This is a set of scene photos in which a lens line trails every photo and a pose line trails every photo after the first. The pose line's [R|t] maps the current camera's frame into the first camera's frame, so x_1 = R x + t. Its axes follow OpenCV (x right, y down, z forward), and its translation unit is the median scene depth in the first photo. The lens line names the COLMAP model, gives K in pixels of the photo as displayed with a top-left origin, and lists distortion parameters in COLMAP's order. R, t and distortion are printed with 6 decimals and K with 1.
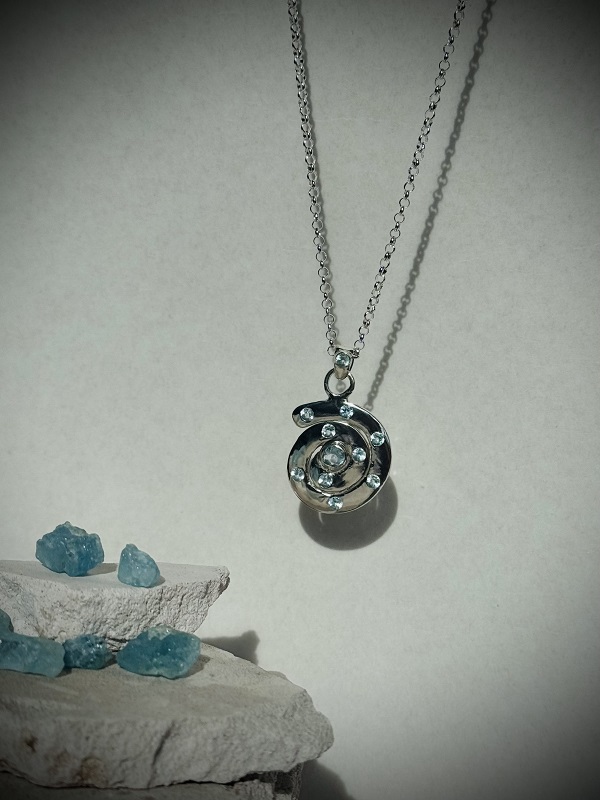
lens RADIAL K [[1172.7, 0, 299.0], [0, 1172.7, 403.7], [0, 0, 1]] dist [-0.078422, 0.000000]
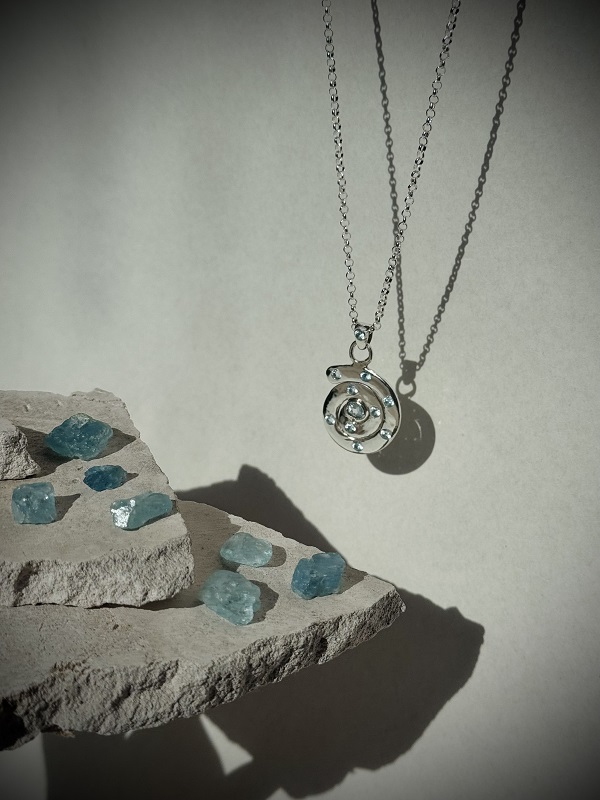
lens RADIAL K [[1172.7, 0, 301.6], [0, 1172.7, 399.0], [0, 0, 1]] dist [-0.078422, 0.000000]
pose [[0.878916, 0.152703, -0.451872, 0.493511], [-0.052899, 0.972730, 0.225828, -0.222045], [0.474034, -0.174580, 0.863026, -0.079240]]
